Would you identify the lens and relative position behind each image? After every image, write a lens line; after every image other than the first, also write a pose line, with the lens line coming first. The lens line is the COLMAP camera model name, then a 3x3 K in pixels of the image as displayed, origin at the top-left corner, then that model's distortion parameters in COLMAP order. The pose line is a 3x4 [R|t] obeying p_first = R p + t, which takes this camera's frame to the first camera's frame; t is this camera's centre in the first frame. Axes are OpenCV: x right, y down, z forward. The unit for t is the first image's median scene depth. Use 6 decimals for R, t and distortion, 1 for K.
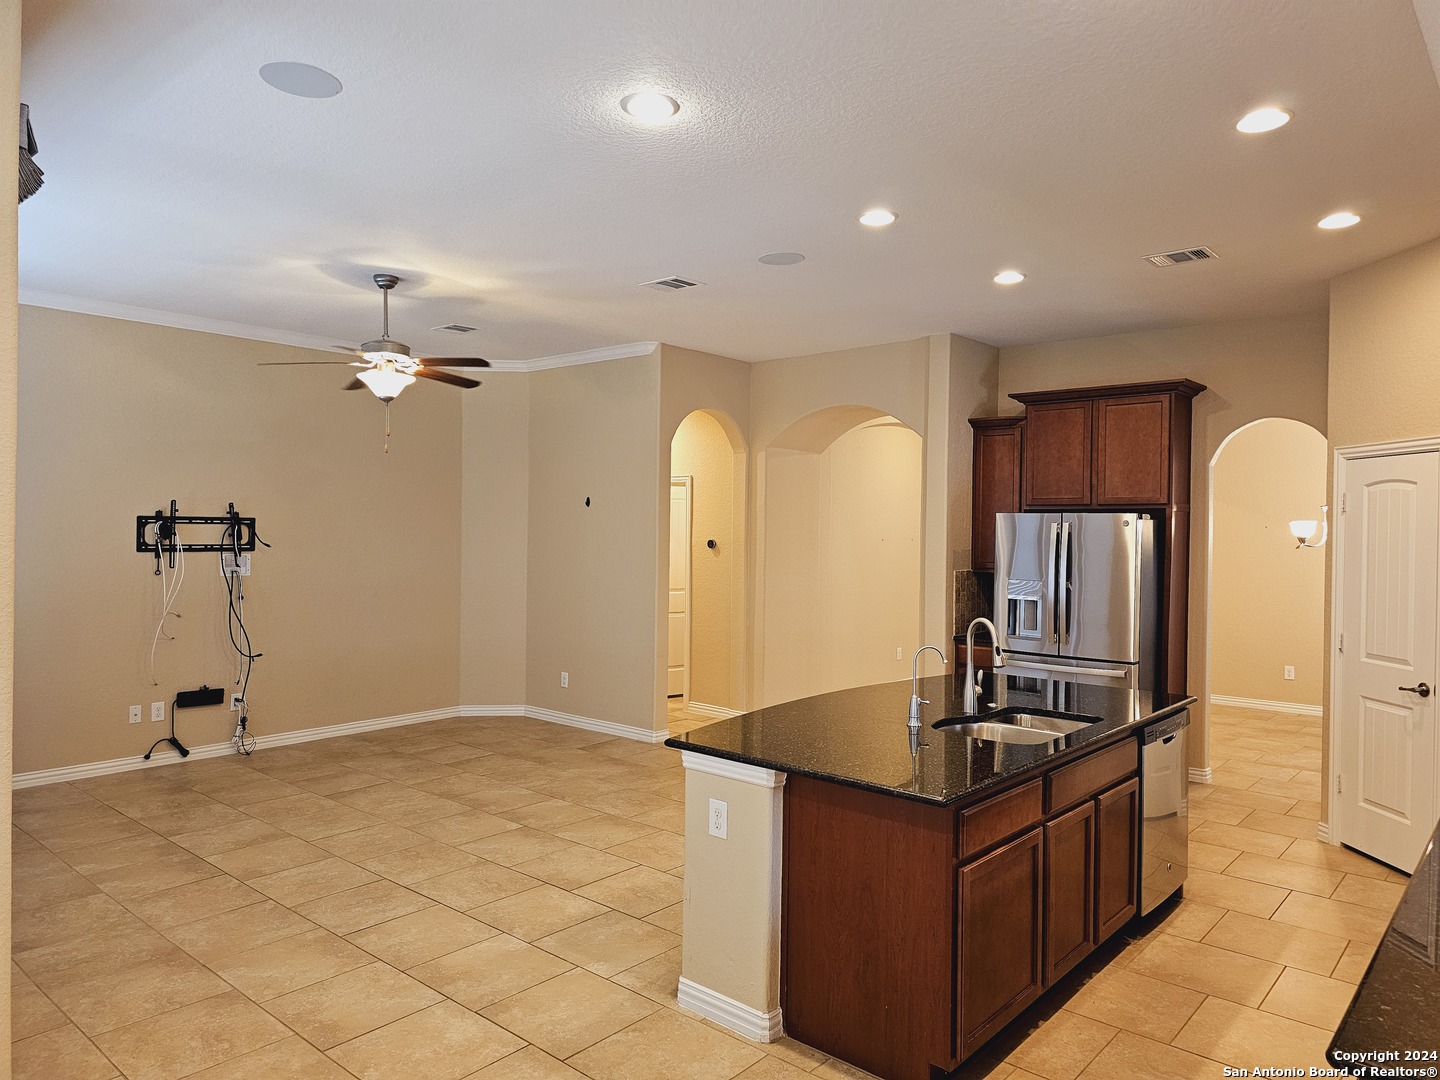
lens RADIAL K [[964.9, 0, 731.4], [0, 964.9, 529.8], [0, 0, 1]] dist [0.065261, -0.064770]
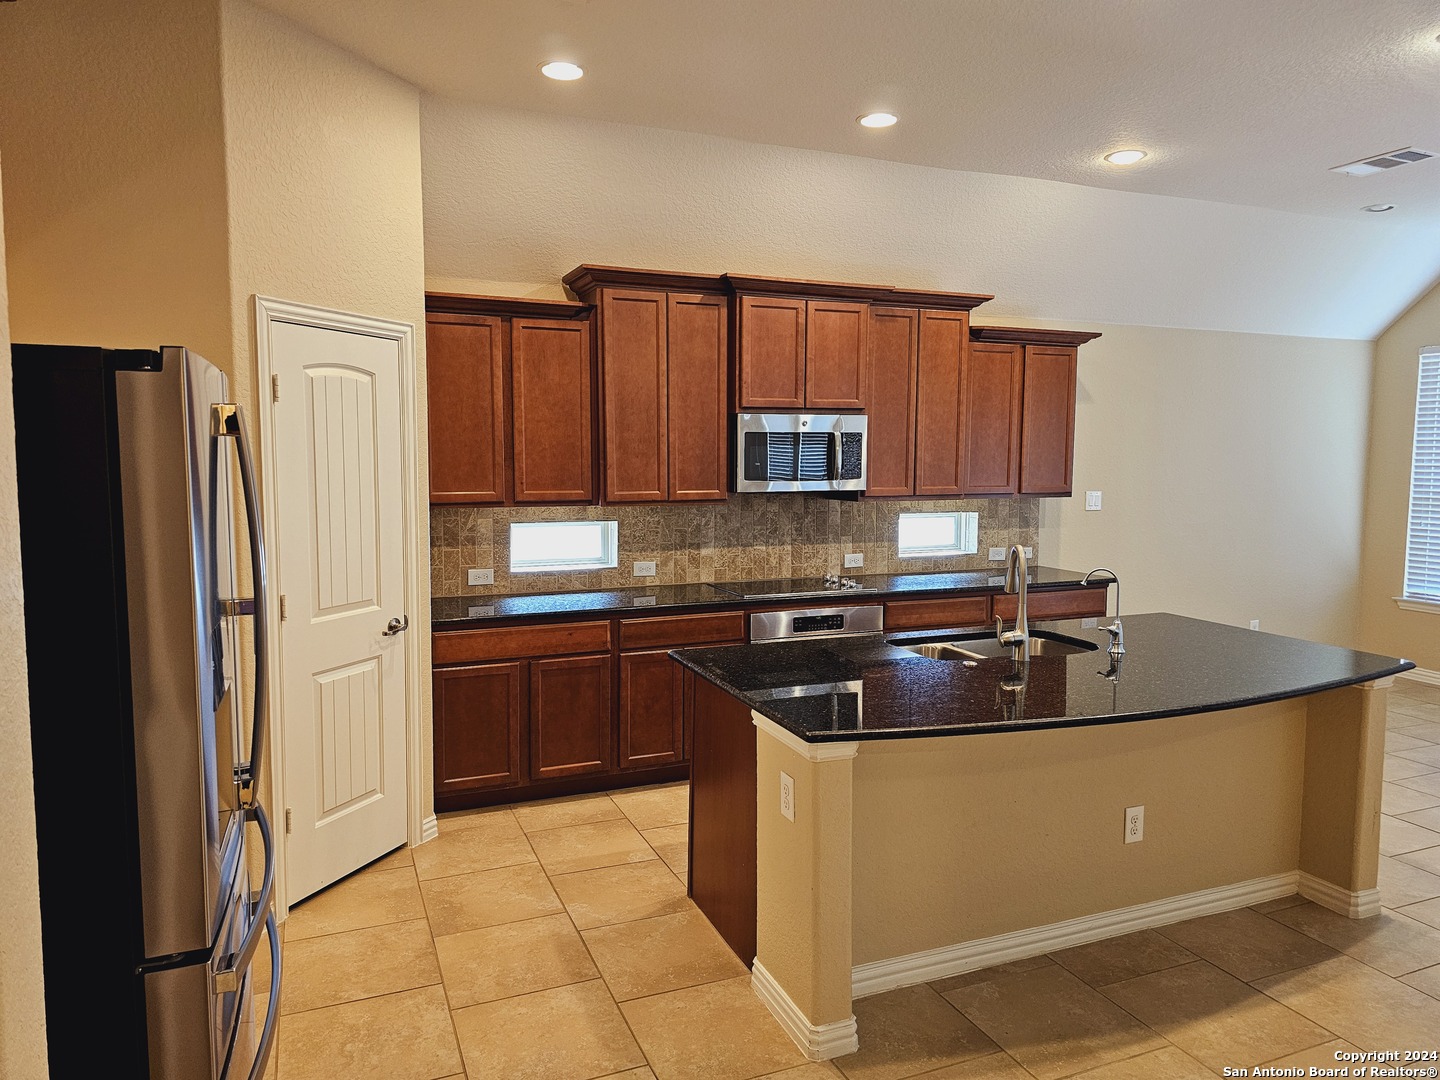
lens RADIAL K [[964.9, 0, 719.4], [0, 964.9, 531.3], [0, 0, 1]] dist [0.065261, -0.064770]
pose [[-0.893174, -0.055323, 0.446295, 0.082783], [-0.015950, 0.995677, 0.091504, 0.001878], [-0.449428, 0.074611, -0.890195, 1.427767]]
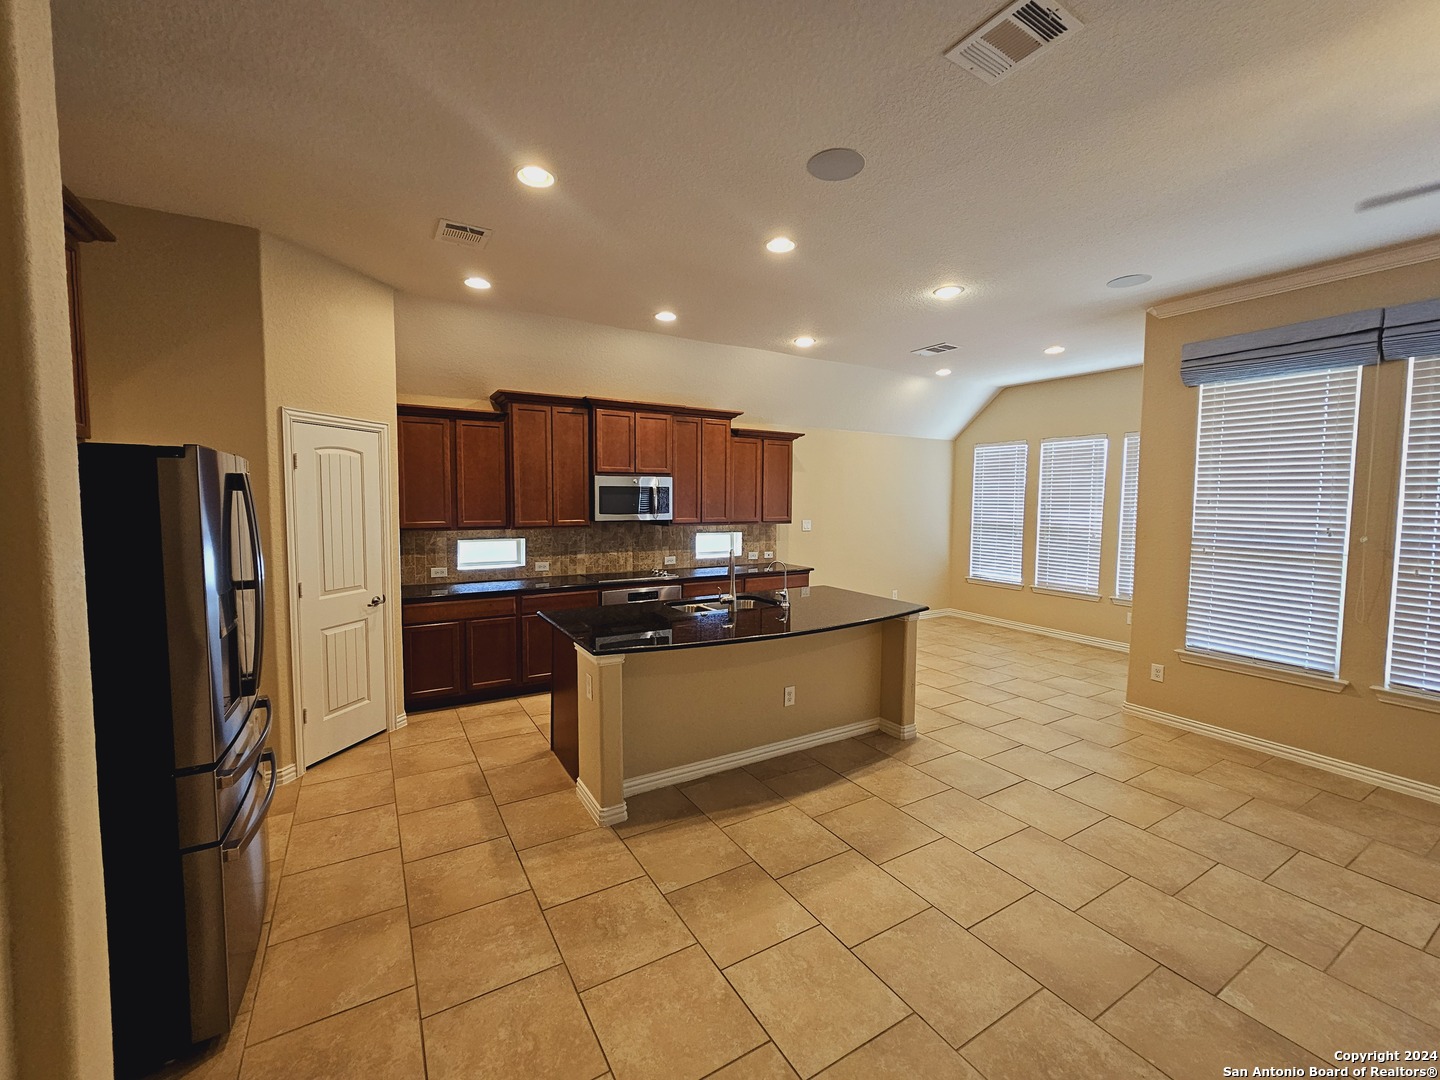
lens RADIAL K [[592.5, 0, 716.9], [0, 592.5, 535.7], [0, 0, 1]] dist [-0.006854, 0.003233]
pose [[-0.947415, -0.041605, 0.317292, -0.022997], [-0.019725, 0.997219, 0.071863, -0.001904], [-0.319399, 0.061826, -0.945601, 1.460359]]
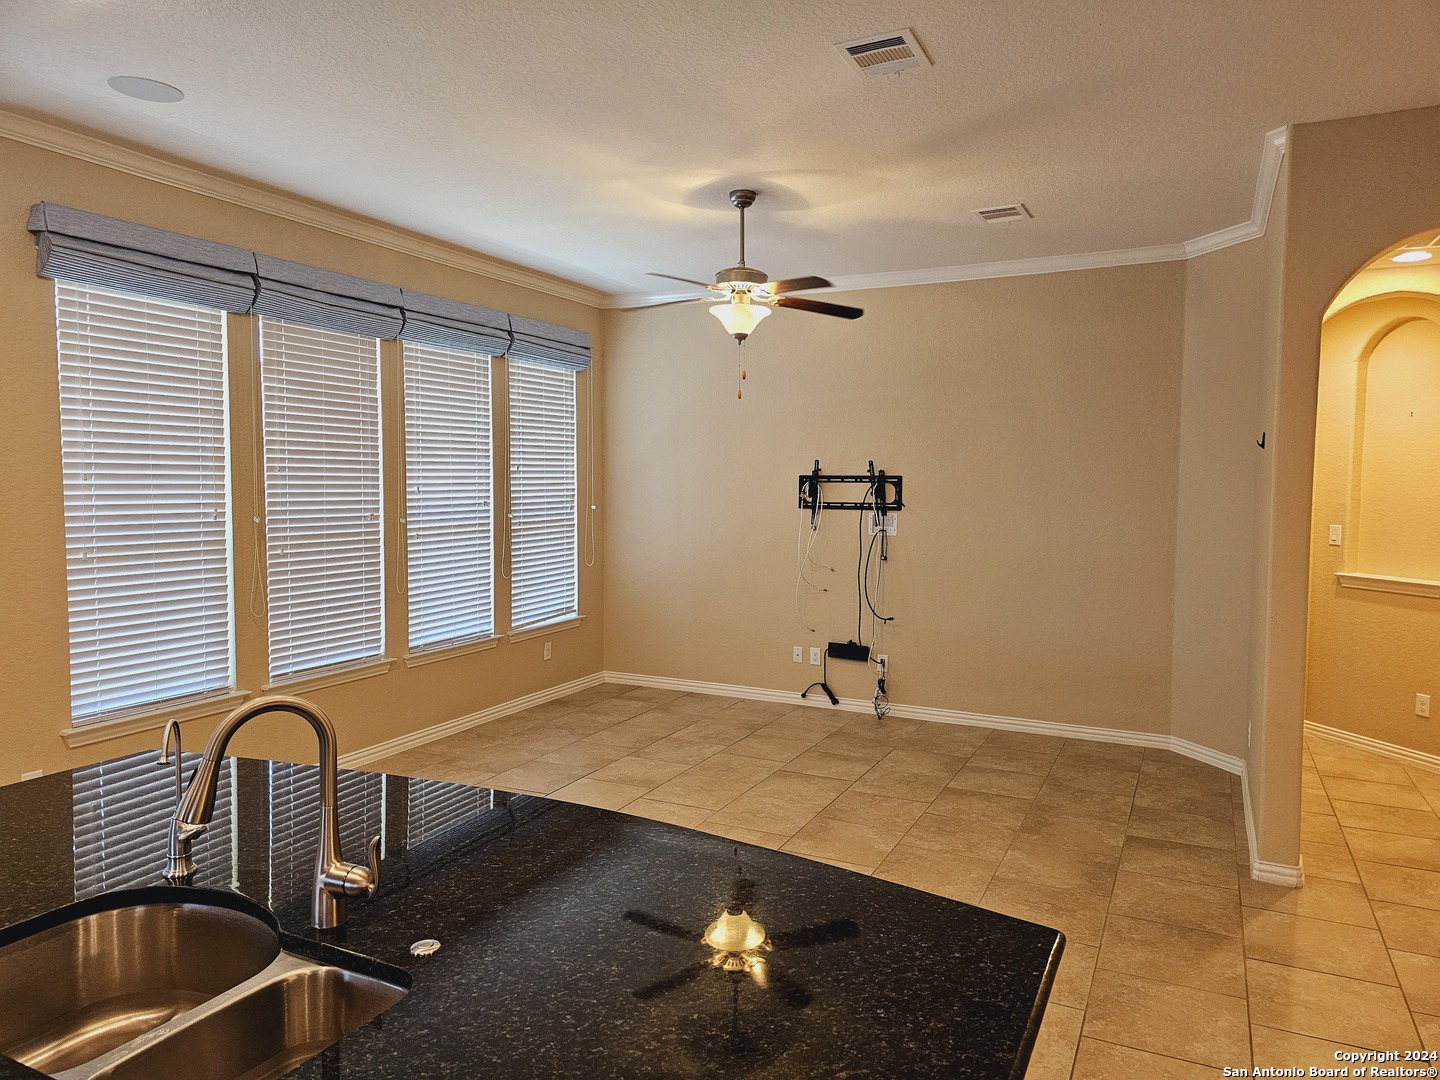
lens RADIAL K [[964.9, 0, 734.3], [0, 964.9, 533.4], [0, 0, 1]] dist [0.065261, -0.064770]
pose [[0.257969, 0.045524, -0.965080, 0.518831], [-0.006484, 0.998948, 0.045388, 0.003390], [0.966131, -0.005452, 0.257993, 0.809933]]
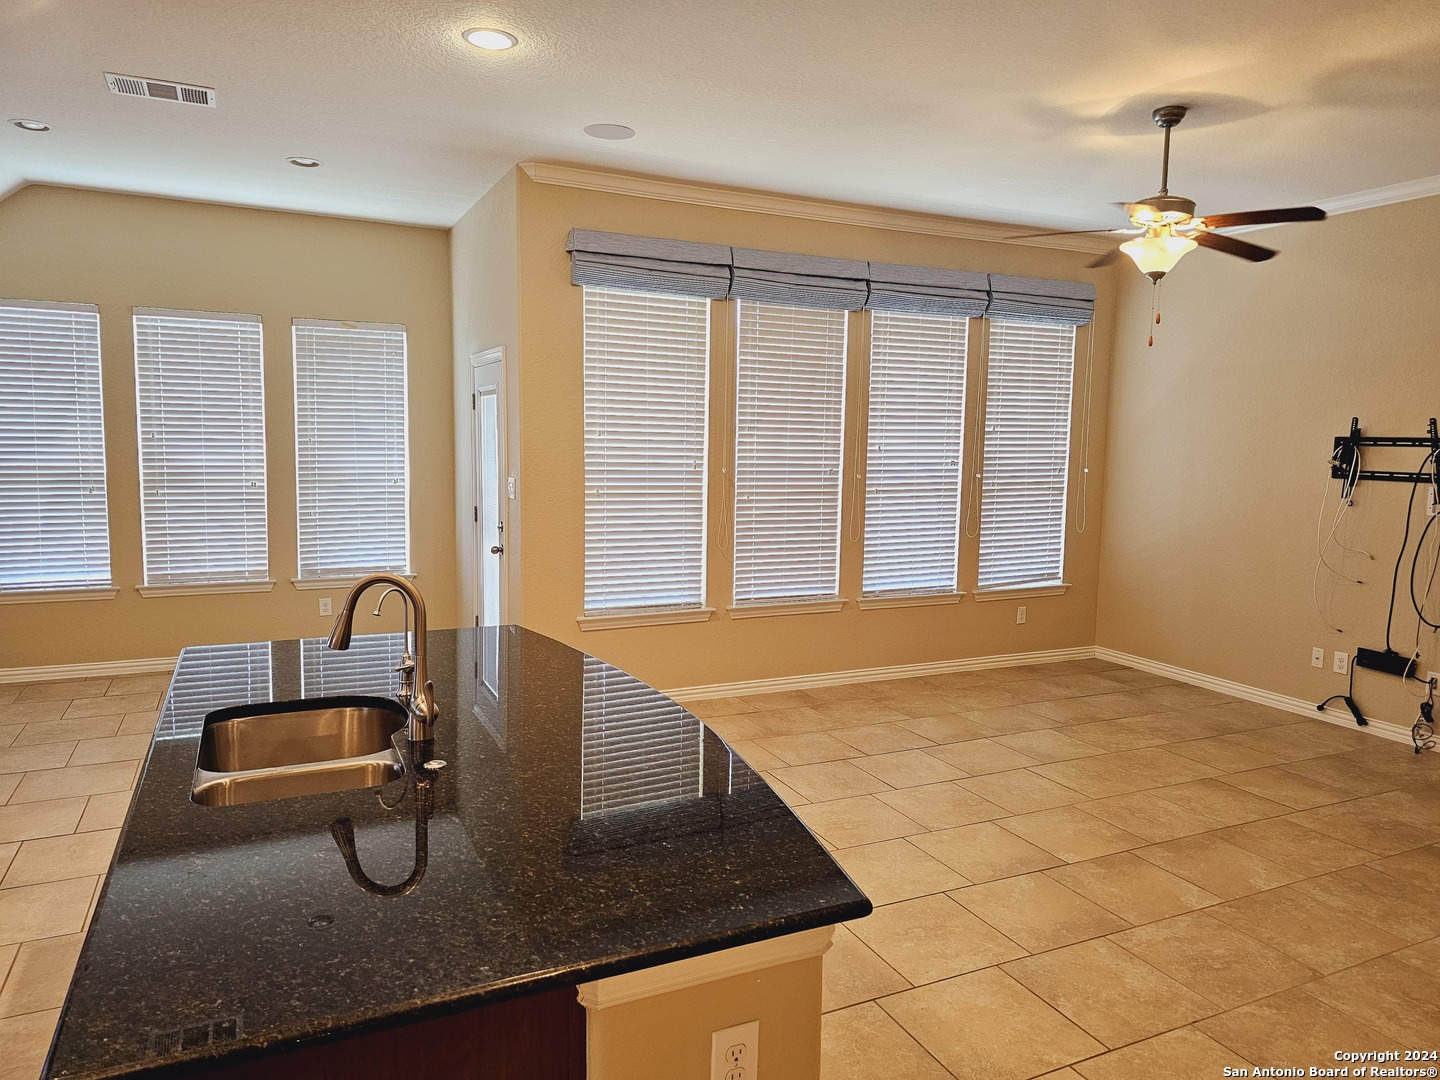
lens RADIAL K [[964.9, 0, 724.4], [0, 964.9, 535.3], [0, 0, 1]] dist [0.065261, -0.064770]
pose [[-0.402633, 0.075739, -0.912223, 0.531049], [-0.024673, 0.995311, 0.093528, 0.006284], [0.915029, 0.060165, -0.398876, 1.061631]]
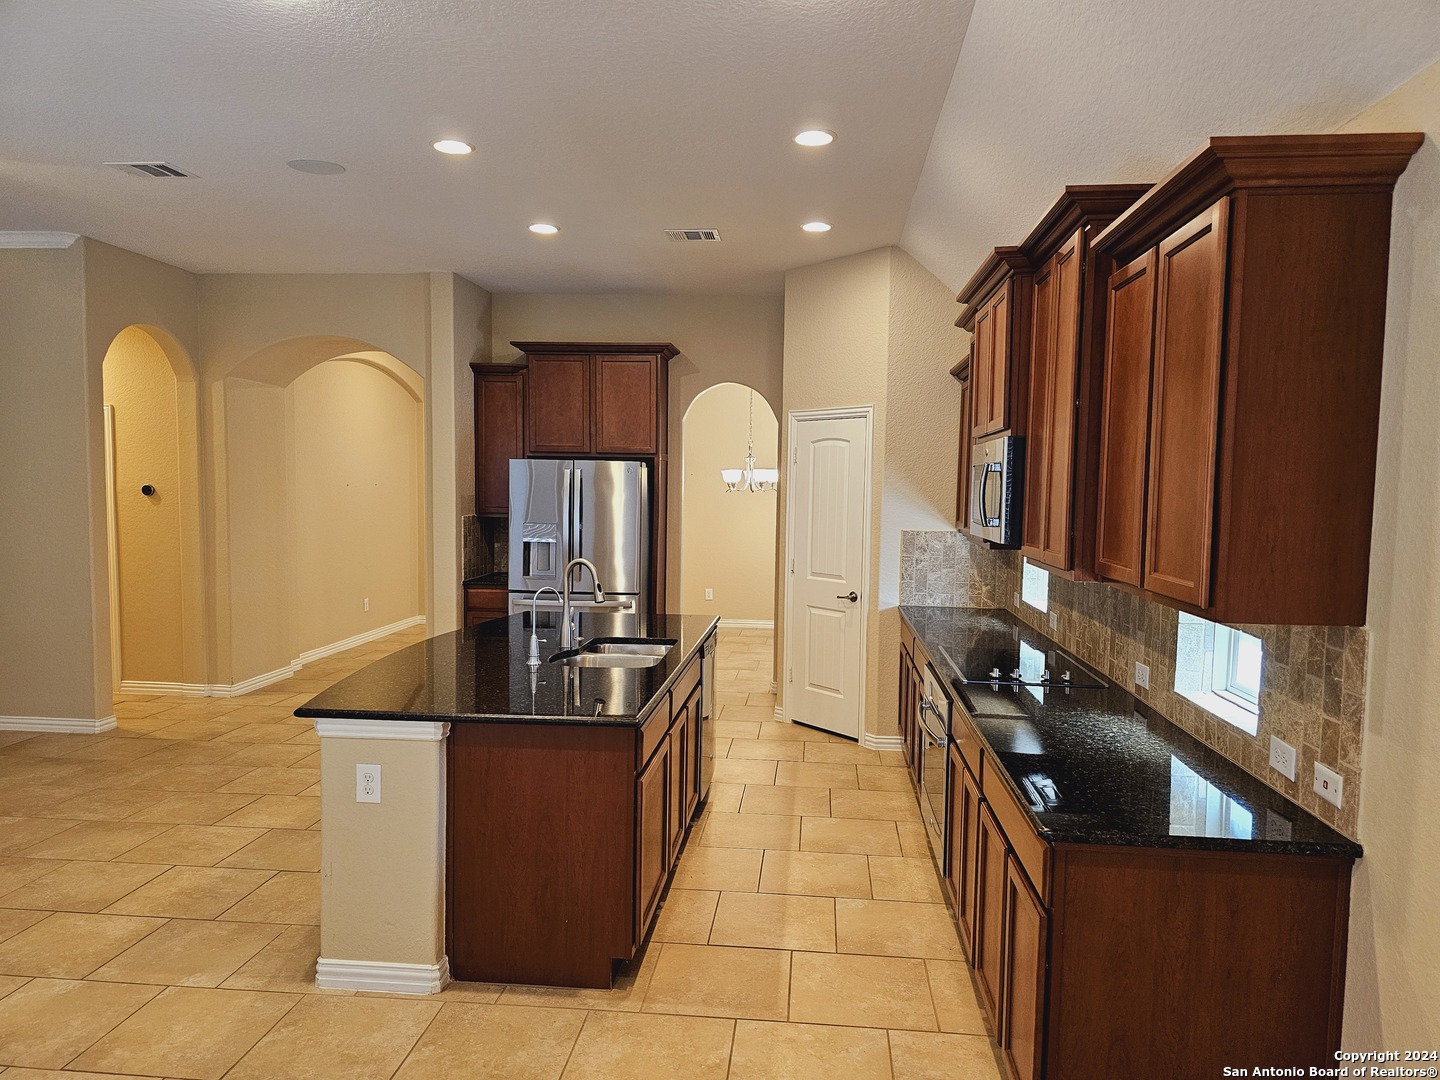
lens RADIAL K [[964.9, 0, 735.0], [0, 964.9, 550.7], [0, 0, 1]] dist [0.065261, -0.064770]
pose [[0.812275, -0.041715, 0.581781, -0.166488], [-0.003820, 0.997037, 0.076823, 0.000077], [-0.583262, -0.064623, 0.809709, 0.029151]]
